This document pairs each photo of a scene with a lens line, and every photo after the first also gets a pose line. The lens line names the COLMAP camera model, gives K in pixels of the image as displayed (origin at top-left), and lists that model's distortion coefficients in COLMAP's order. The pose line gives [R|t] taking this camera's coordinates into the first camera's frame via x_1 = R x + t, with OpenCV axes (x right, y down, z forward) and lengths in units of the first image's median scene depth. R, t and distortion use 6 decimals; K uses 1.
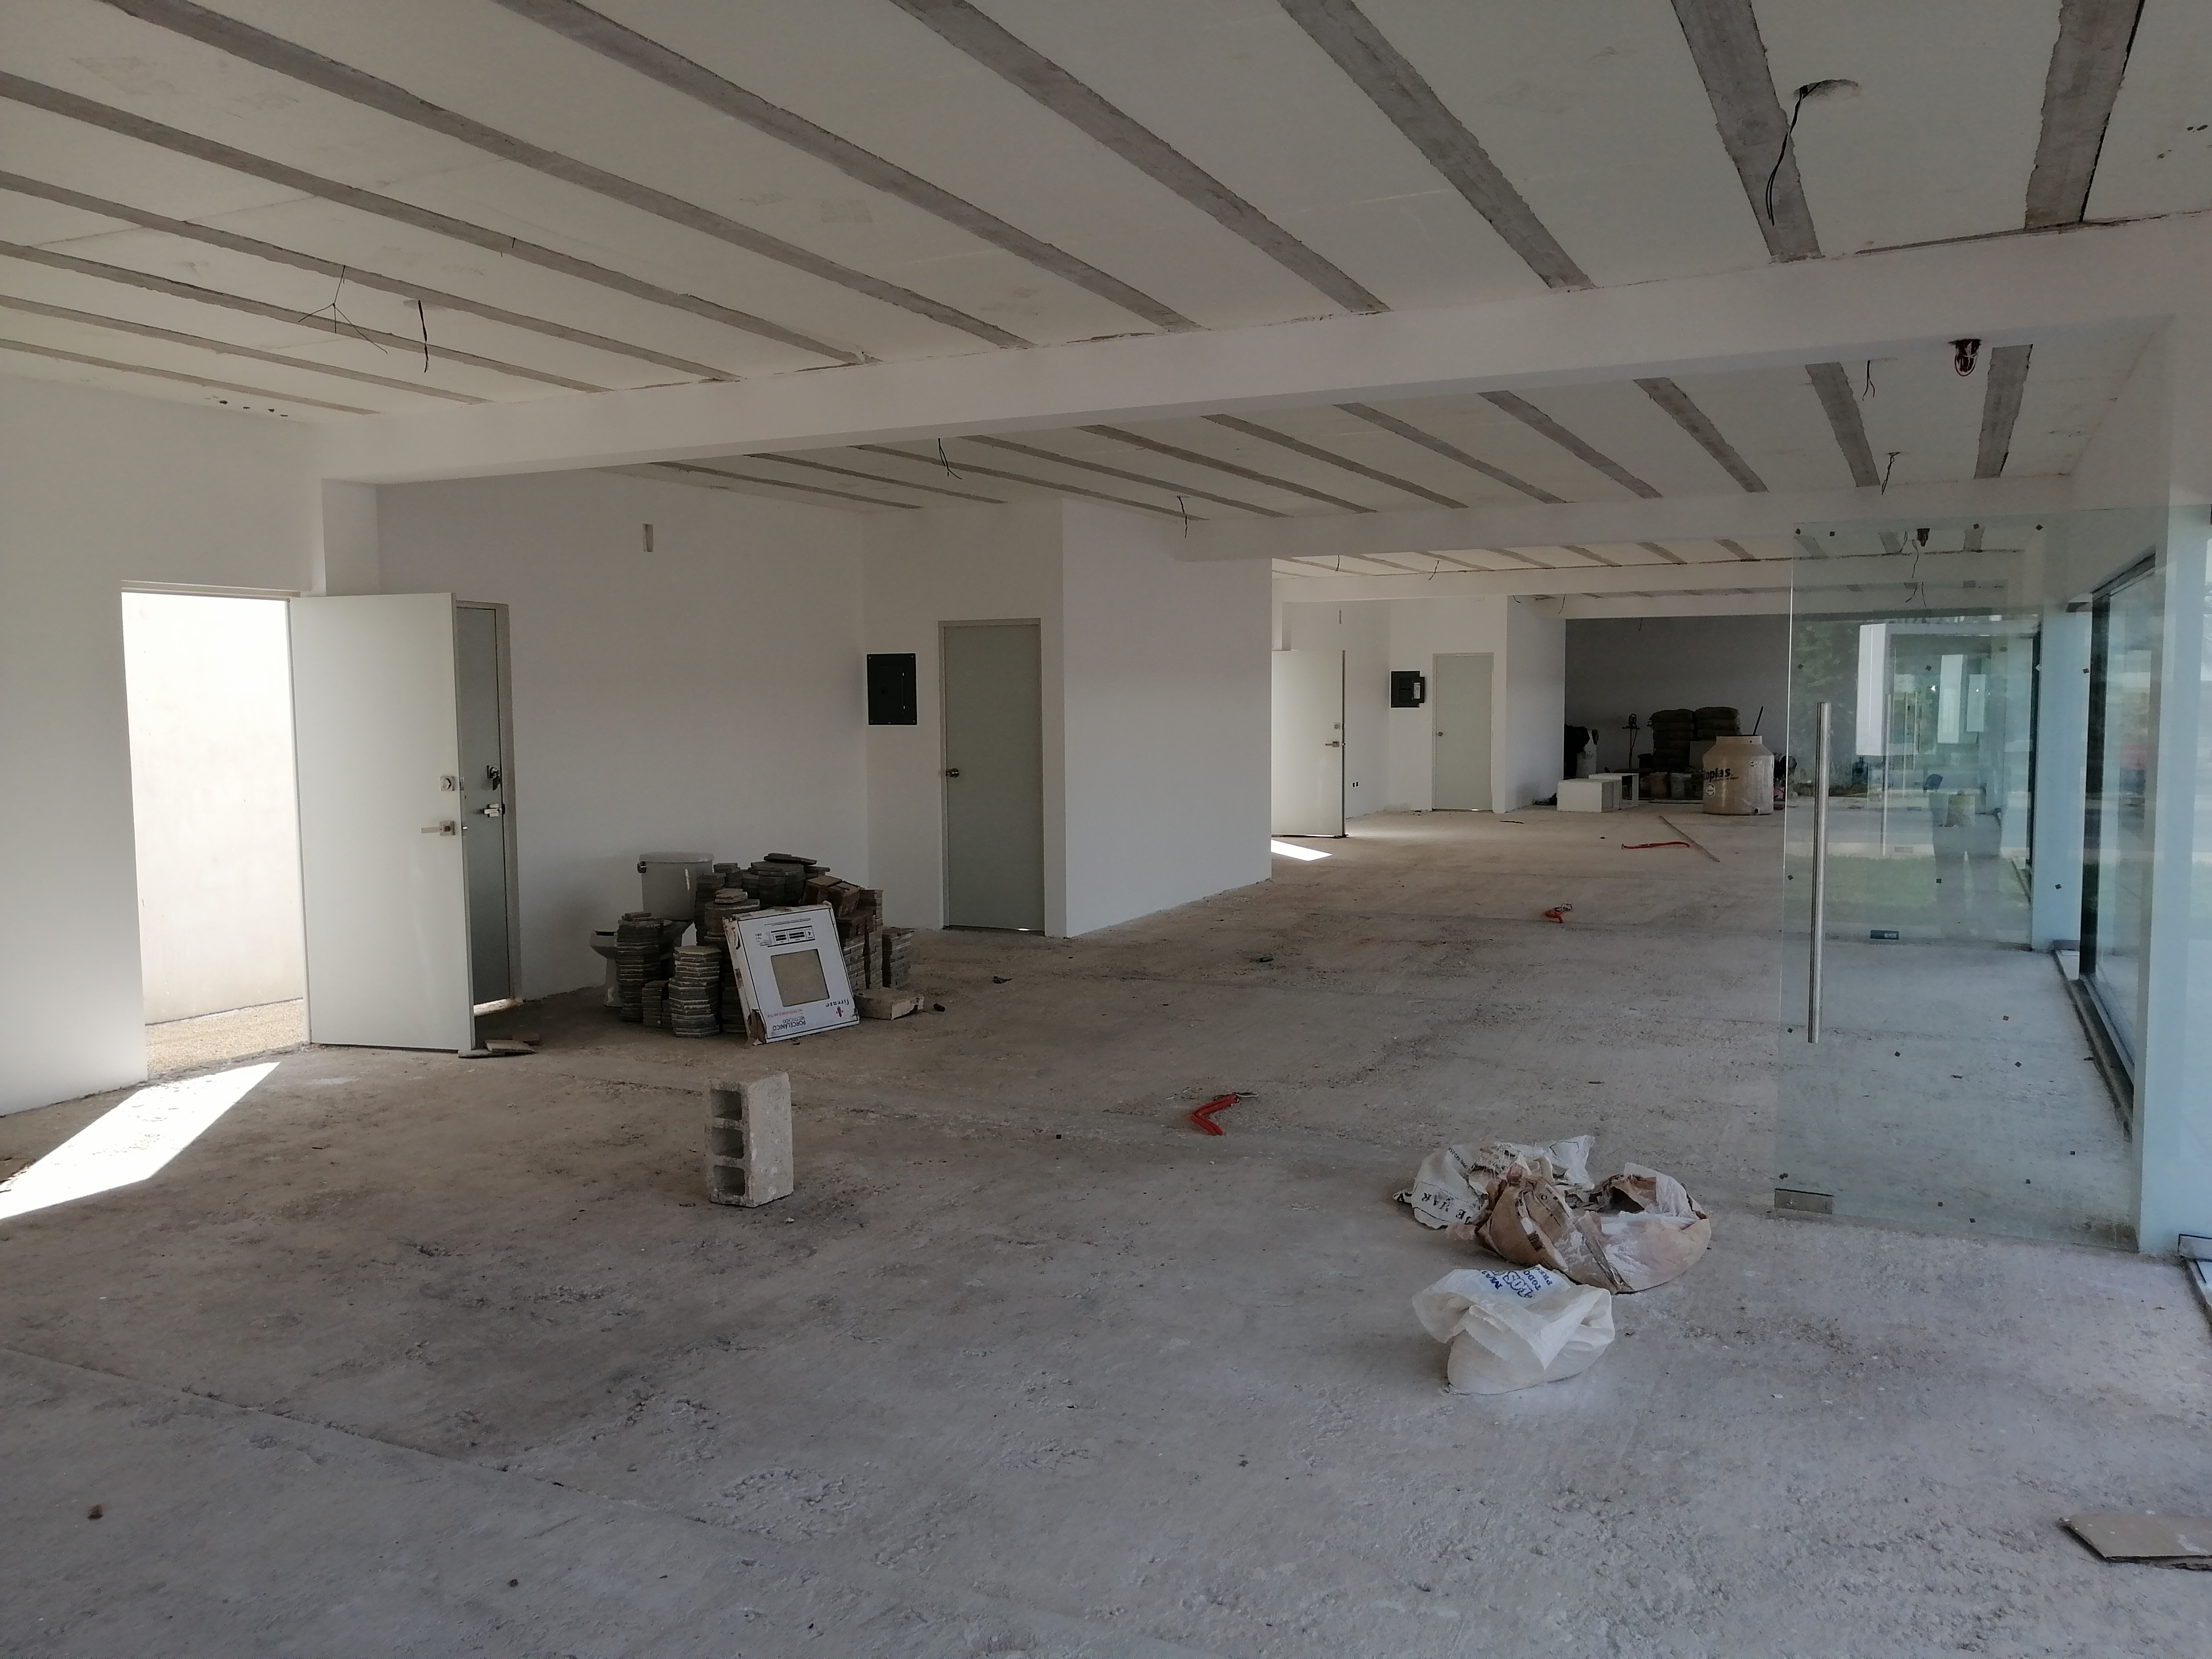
lens RADIAL K [[1712.2, 0, 1096.9], [0, 1712.2, 823.4], [0, 0, 1]] dist [-0.014422, 0.041365]
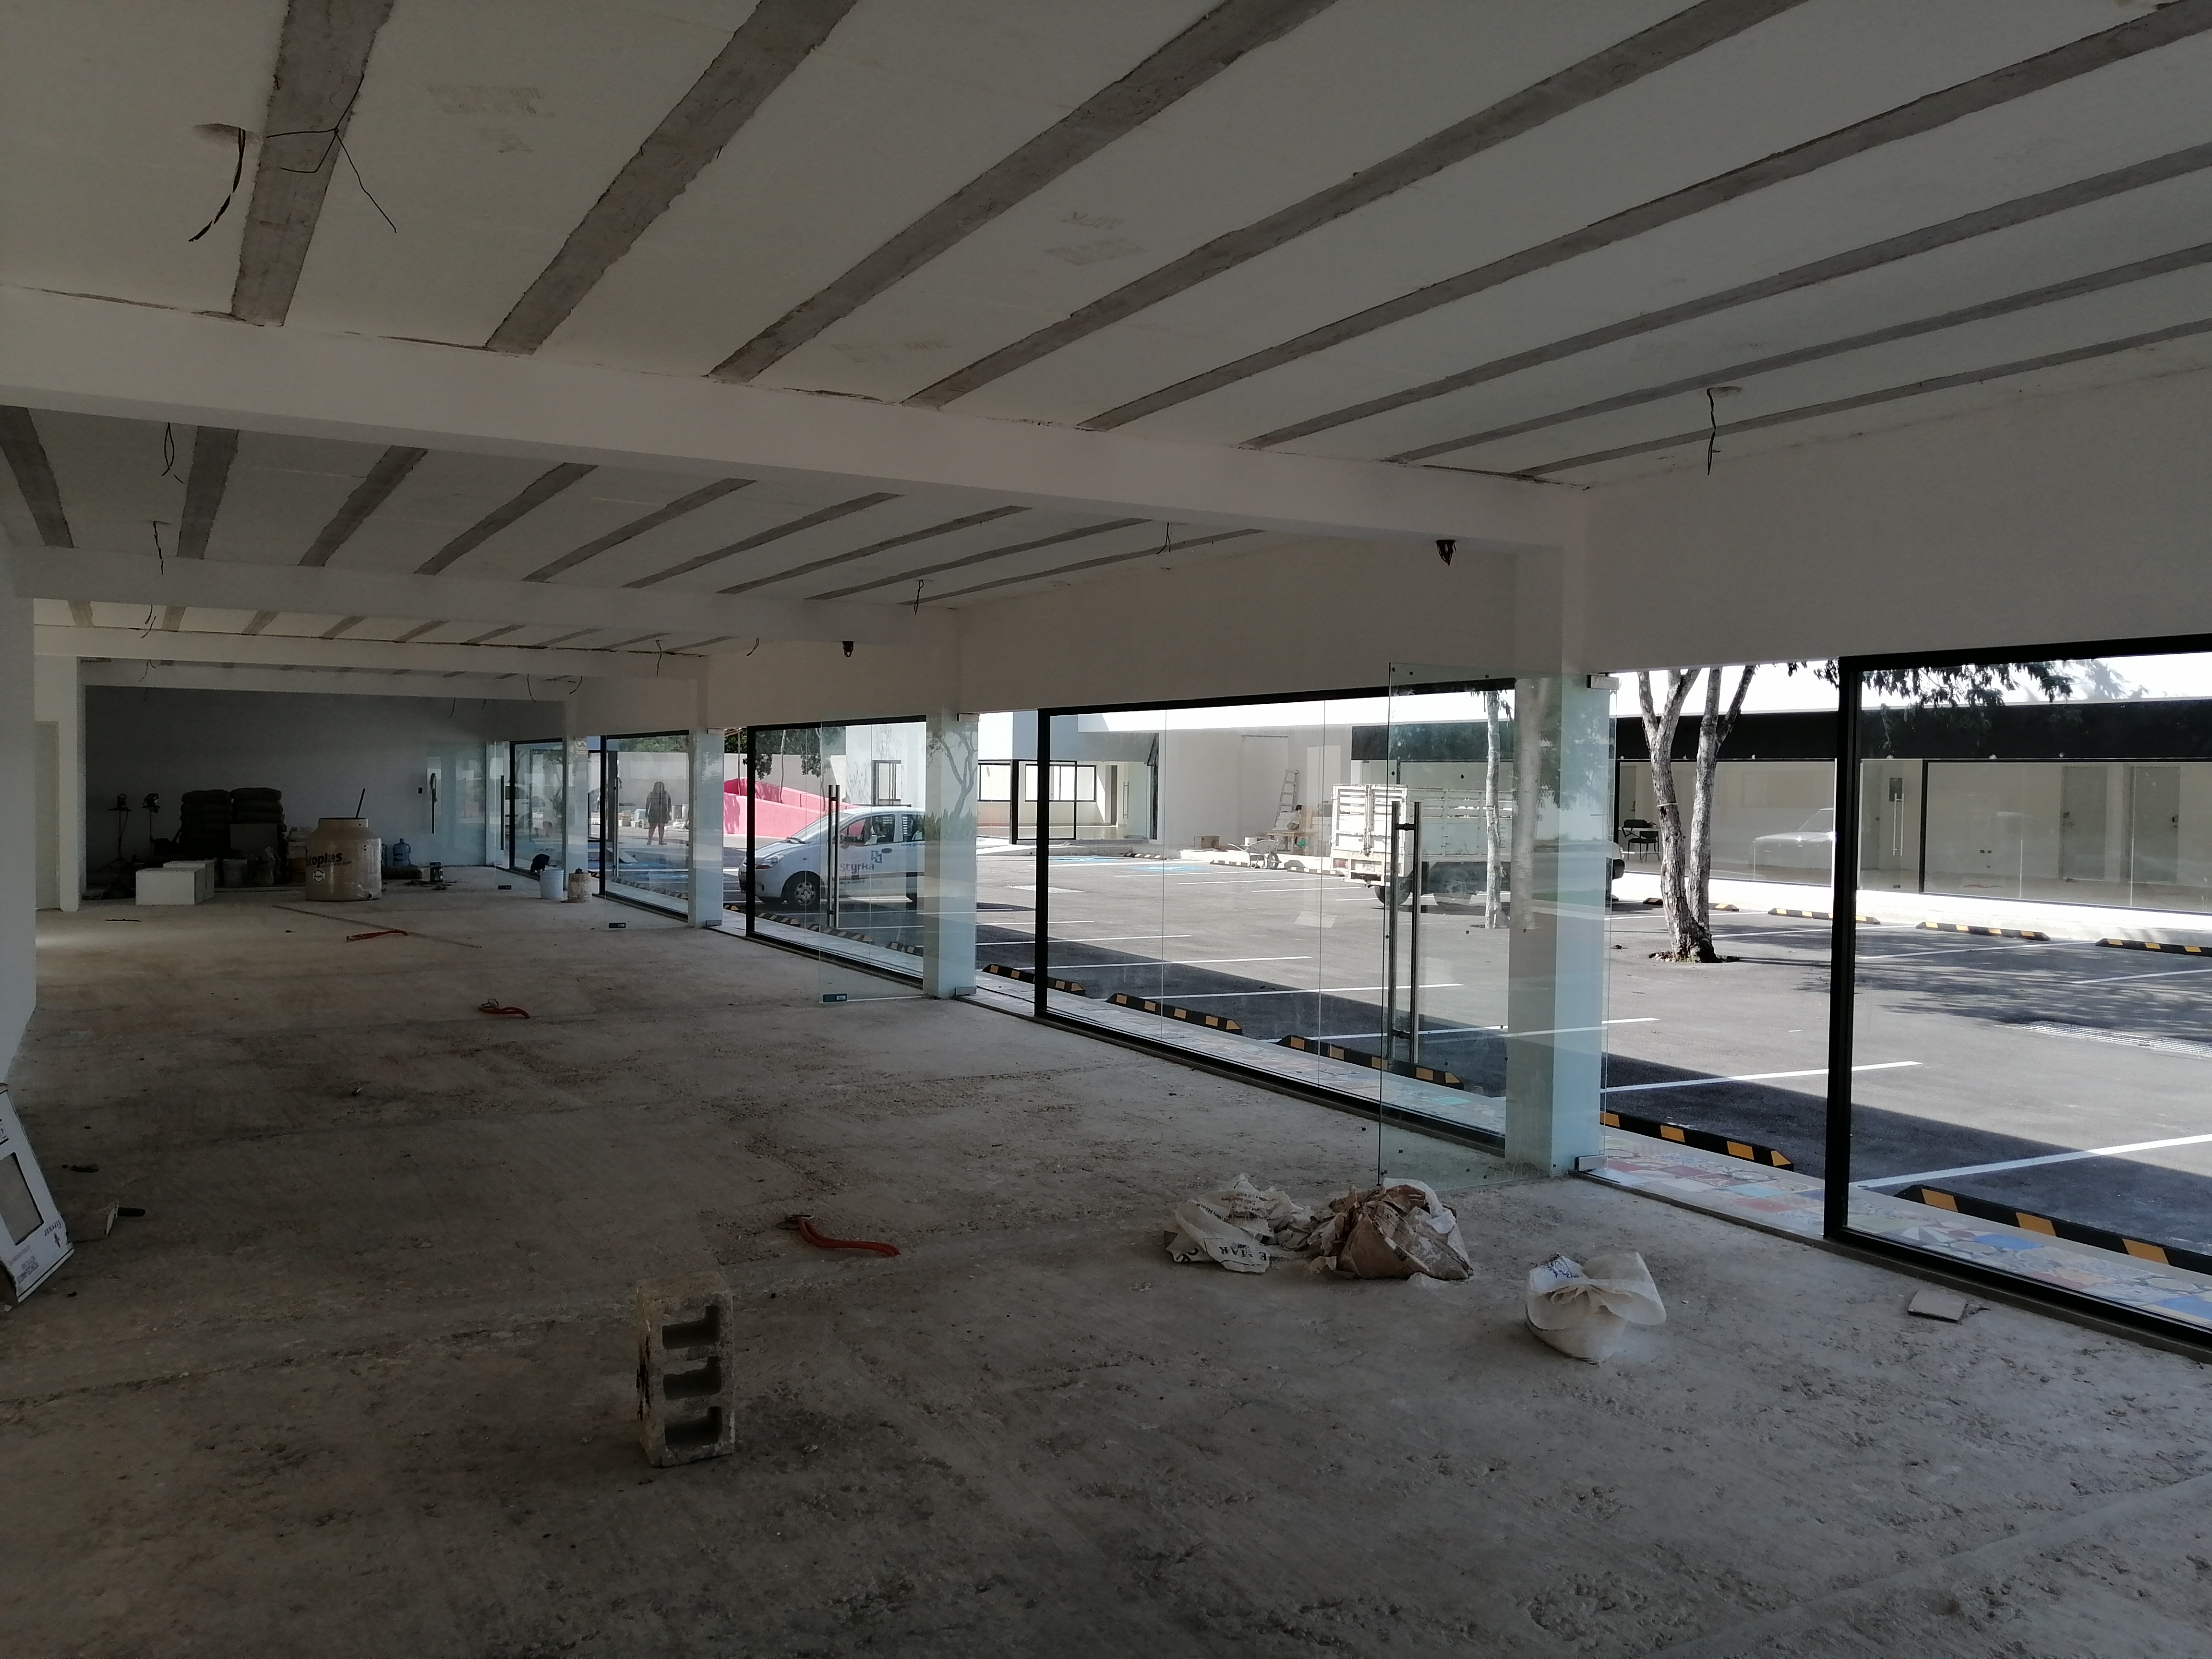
lens RADIAL K [[1712.2, 0, 1102.7], [0, 1712.2, 832.8], [0, 0, 1]] dist [-0.014422, 0.041365]
pose [[0.569168, -0.010368, 0.822156, -0.783895], [0.043632, 0.998892, -0.017608, -0.034165], [-0.821063, 0.045894, 0.568990, 0.445874]]
